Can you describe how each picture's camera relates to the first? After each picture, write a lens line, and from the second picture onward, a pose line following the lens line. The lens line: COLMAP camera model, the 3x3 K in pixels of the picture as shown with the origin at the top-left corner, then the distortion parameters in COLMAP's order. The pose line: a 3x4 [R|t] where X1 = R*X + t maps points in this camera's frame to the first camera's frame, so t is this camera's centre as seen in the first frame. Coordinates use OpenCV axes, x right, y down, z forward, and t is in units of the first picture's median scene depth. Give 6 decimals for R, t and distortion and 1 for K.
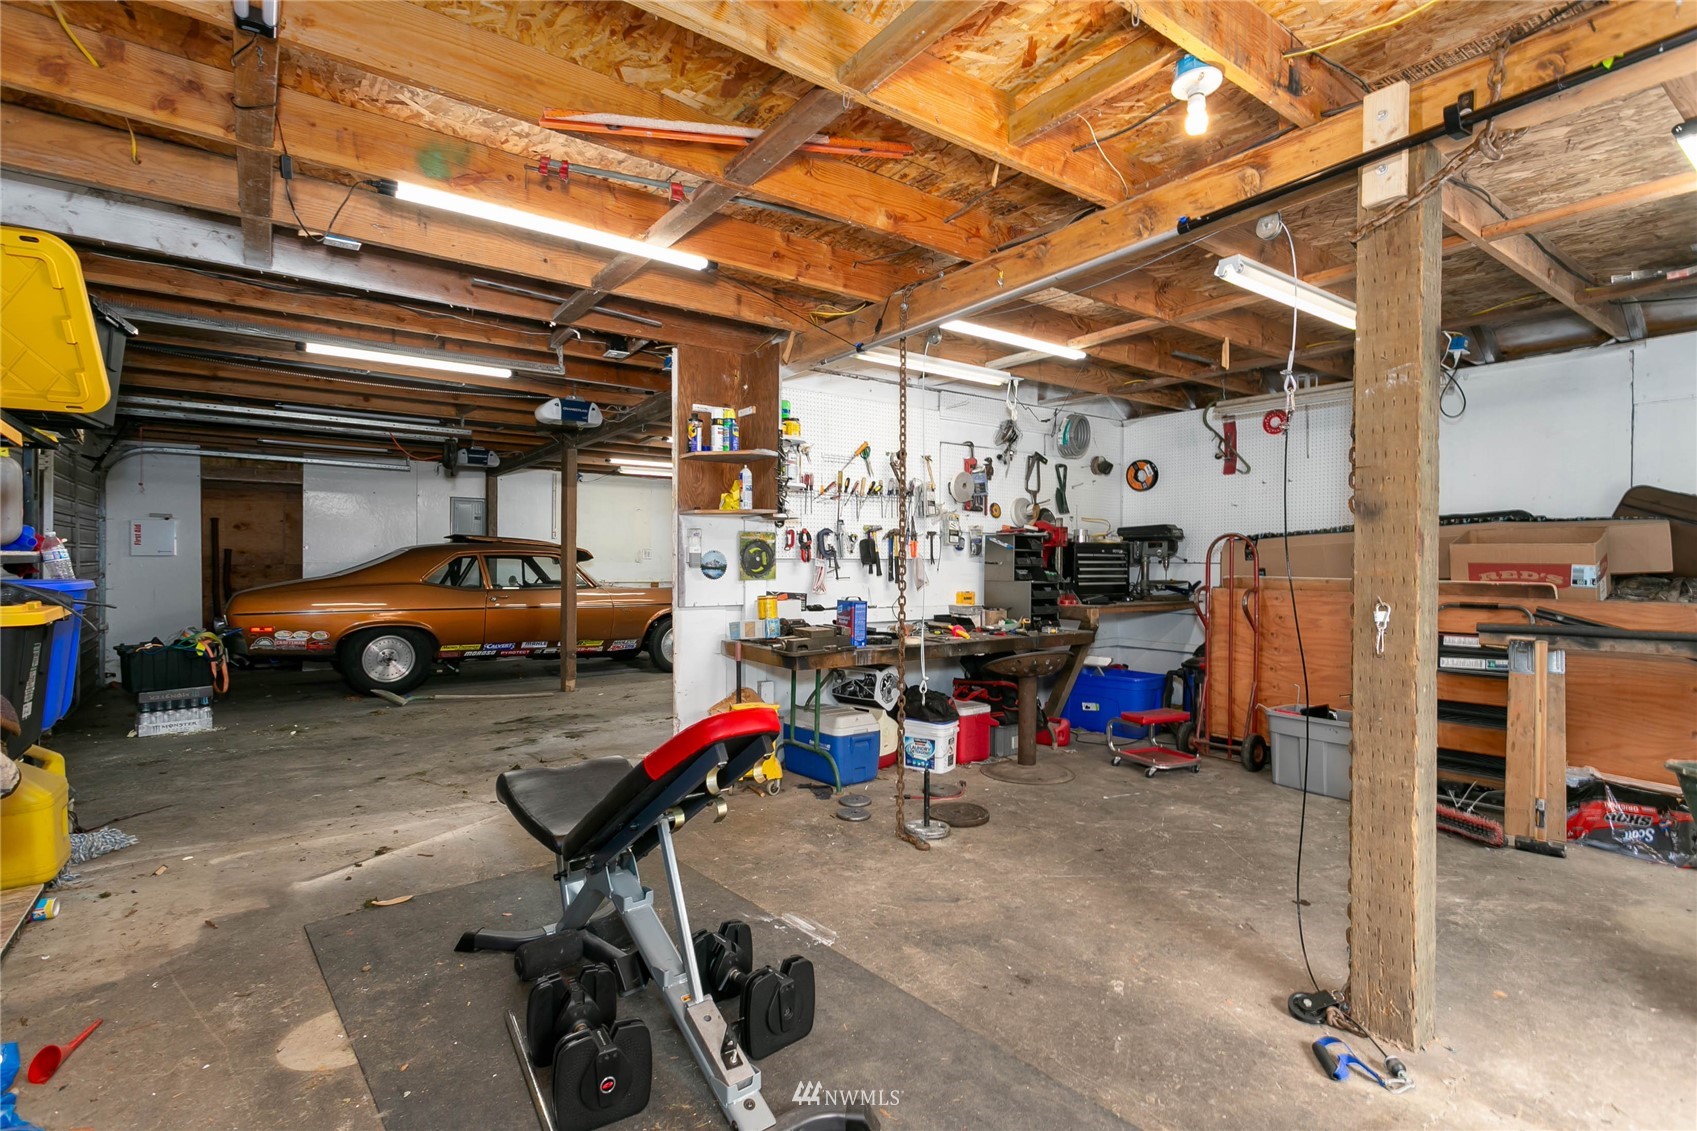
lens RADIAL K [[806.6, 0, 849.5], [0, 806.6, 564.7], [0, 0, 1]] dist [0.003933, 0.000424]
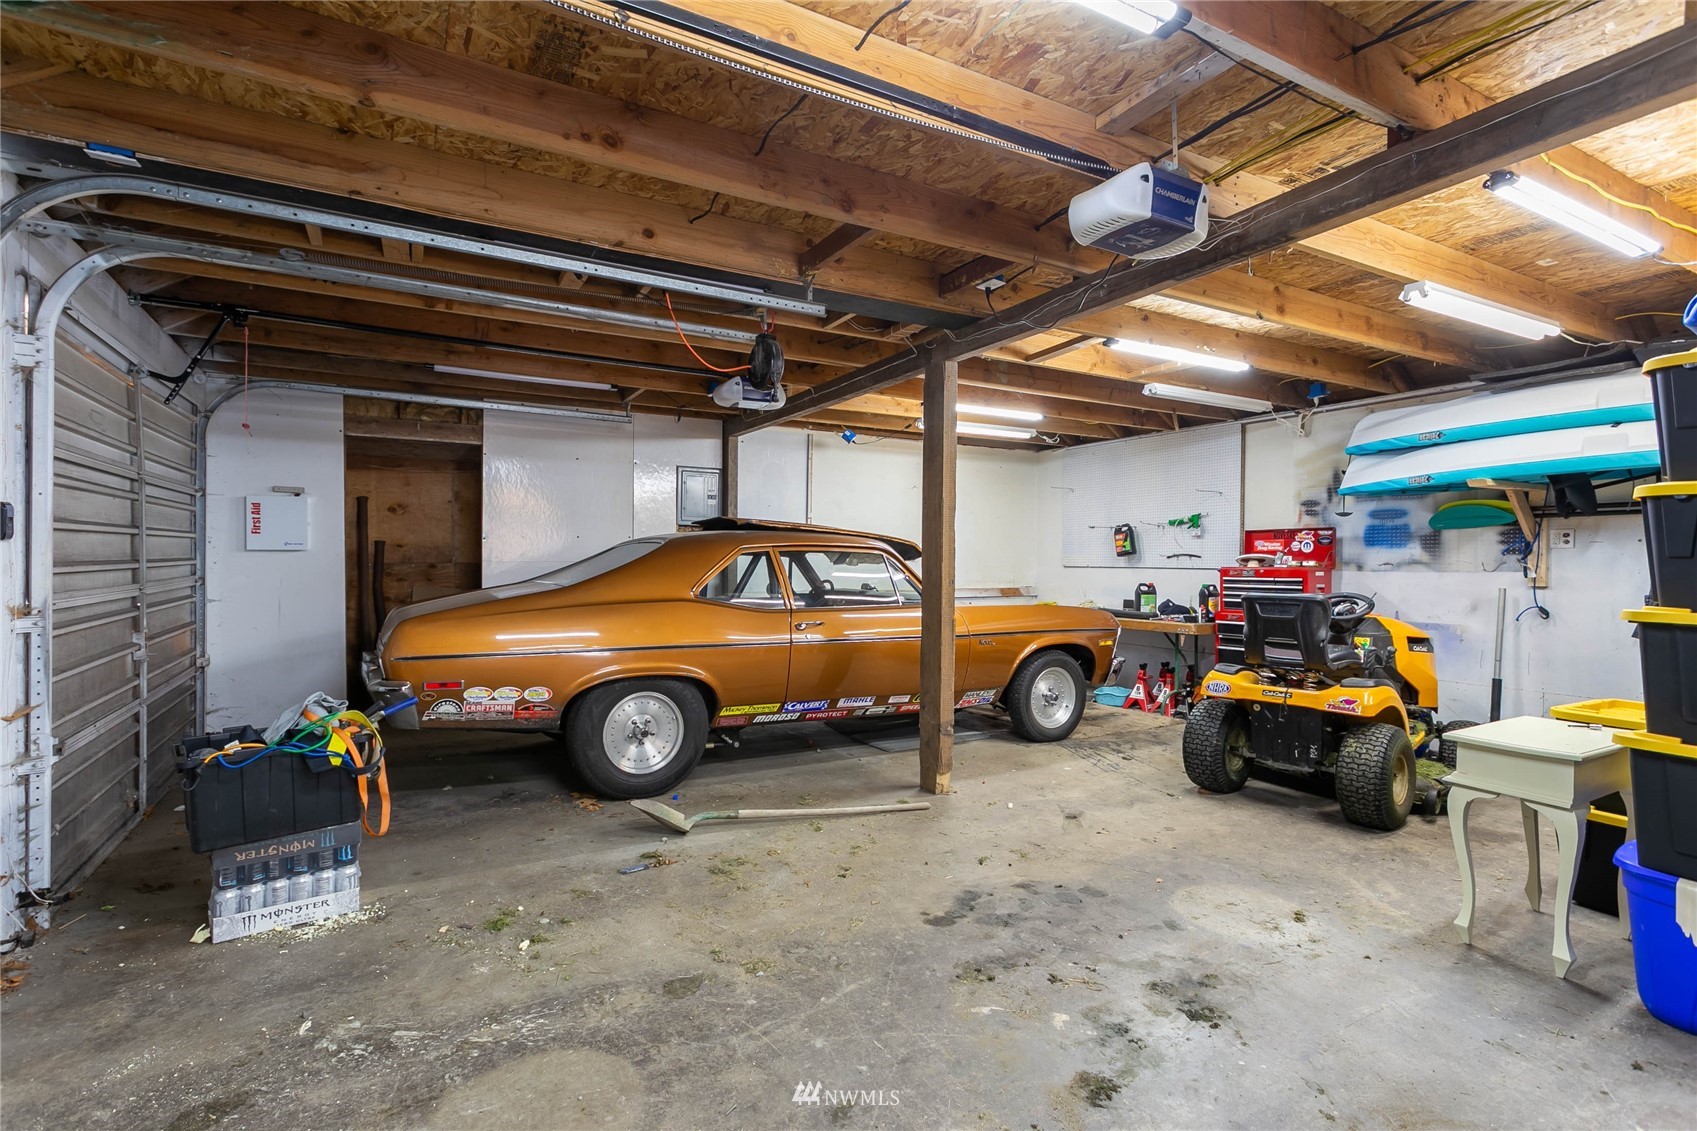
lens RADIAL K [[806.6, 0, 846.5], [0, 806.6, 562.4], [0, 0, 1]] dist [0.003933, 0.000424]
pose [[0.992270, 0.004206, -0.124028, -0.350436], [-0.003806, 0.999987, 0.003464, -0.005826], [0.124041, -0.002965, 0.992273, 0.443786]]
